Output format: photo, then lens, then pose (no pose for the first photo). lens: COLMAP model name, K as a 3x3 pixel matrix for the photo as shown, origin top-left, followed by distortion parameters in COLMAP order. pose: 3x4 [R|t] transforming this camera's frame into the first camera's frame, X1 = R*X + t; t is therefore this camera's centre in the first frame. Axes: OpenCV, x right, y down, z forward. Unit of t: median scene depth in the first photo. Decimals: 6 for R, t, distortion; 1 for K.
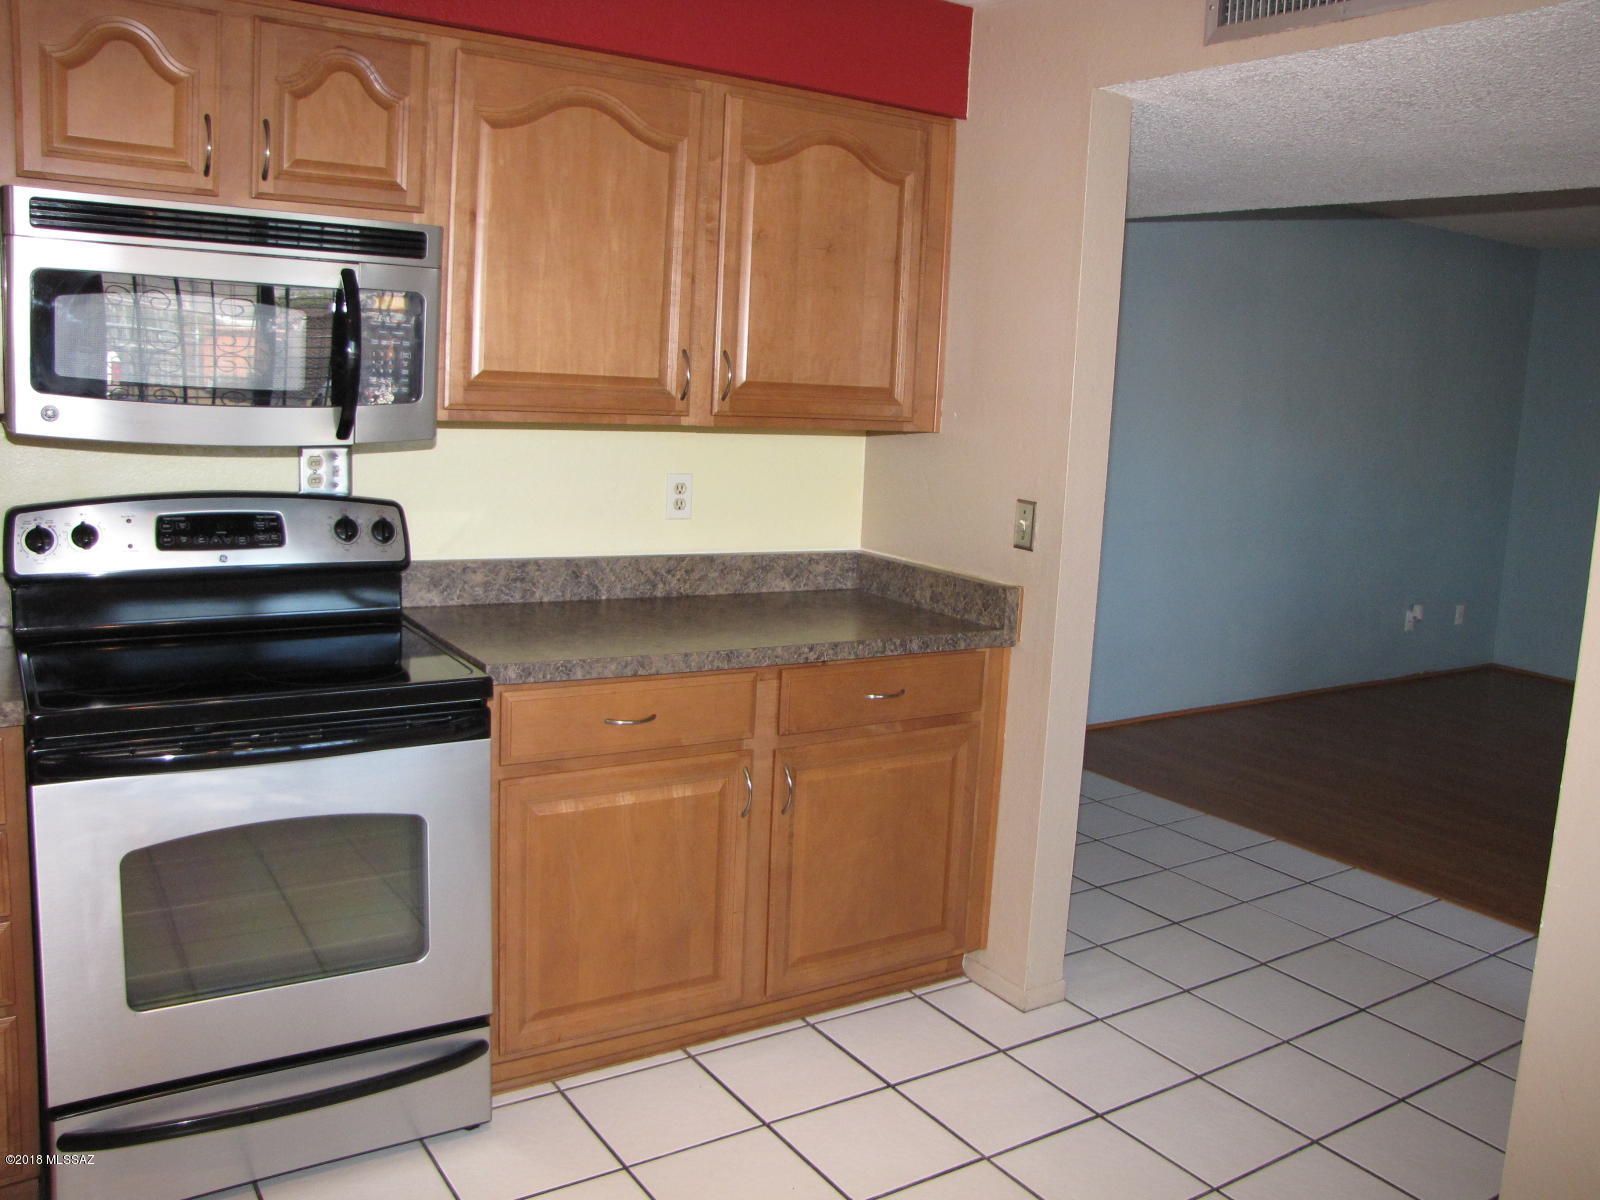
lens RADIAL K [[1334.7, 0, 808.3], [0, 1334.7, 563.9], [0, 0, 1]] dist [-0.170927, 0.143781]
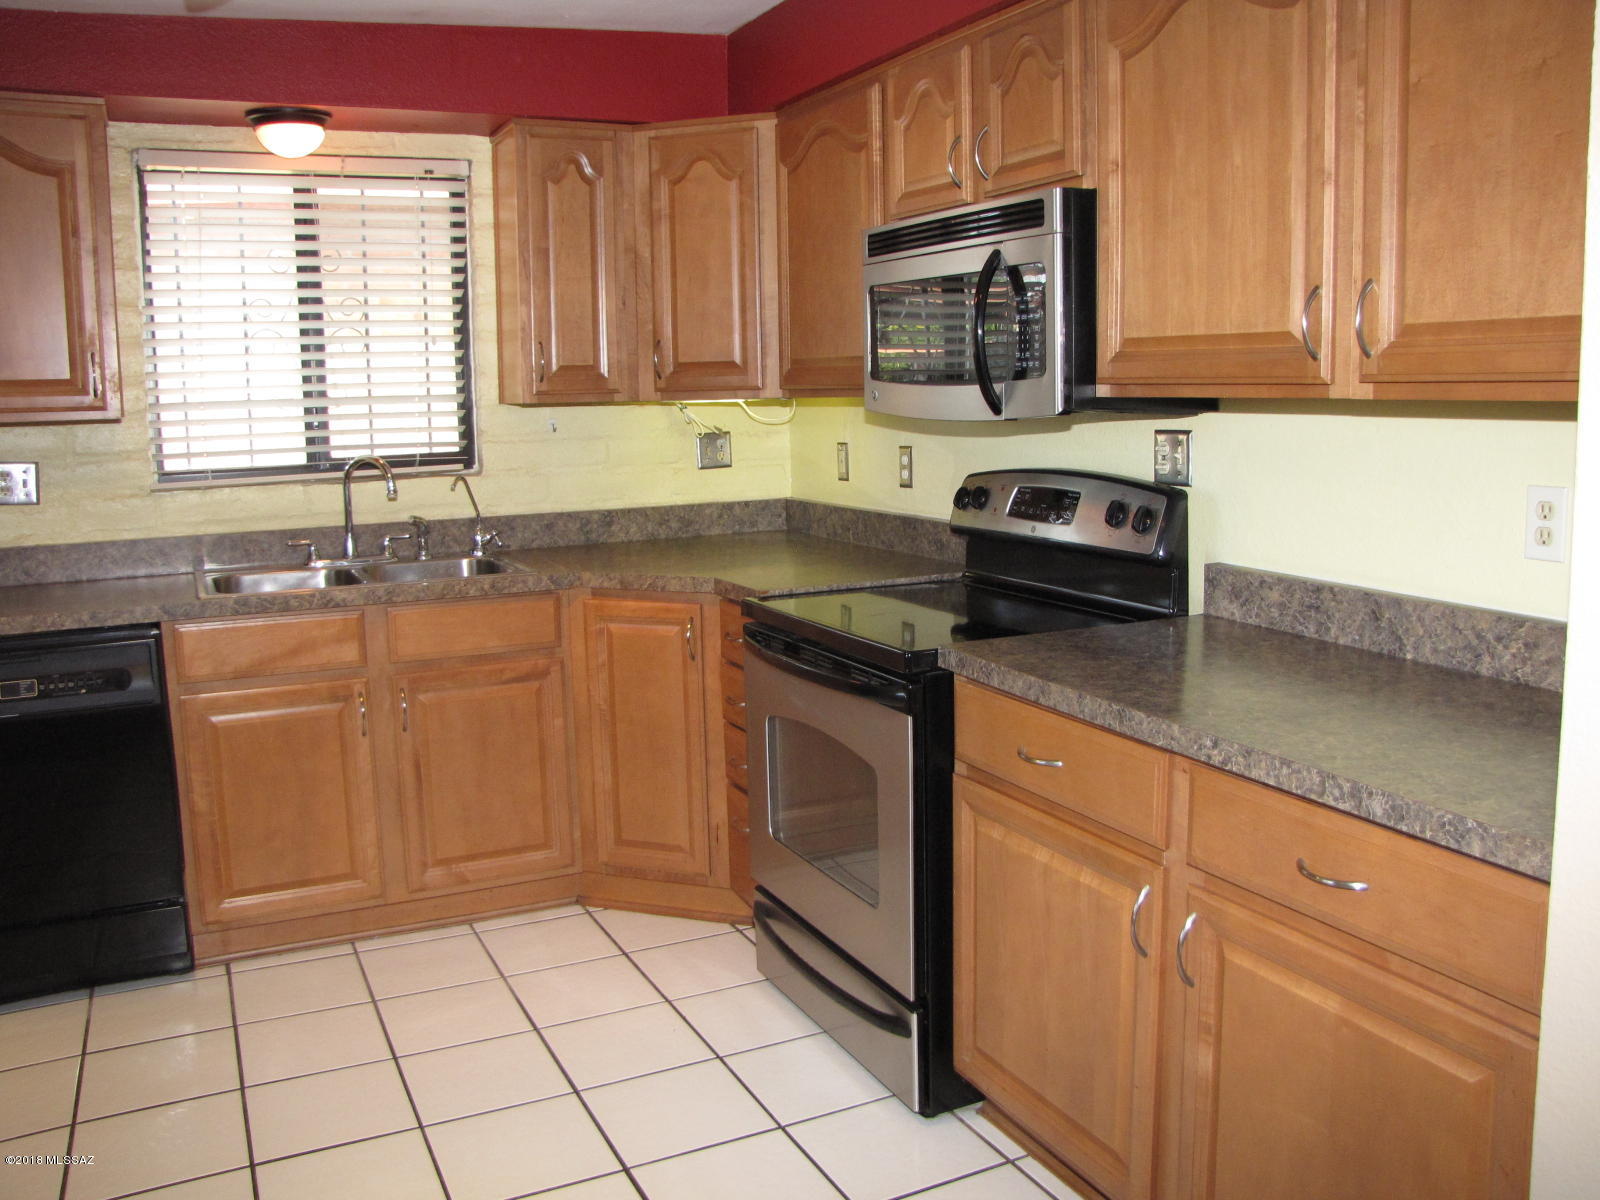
lens RADIAL K [[1394.7, 0, 803.2], [0, 1394.7, 566.9], [0, 0, 1]] dist [-0.111246, 0.009834]
pose [[-0.131464, 0.083790, -0.987773, 0.603923], [-0.123496, 0.987275, 0.100184, -0.054710], [0.983598, 0.135157, -0.119444, 0.796641]]
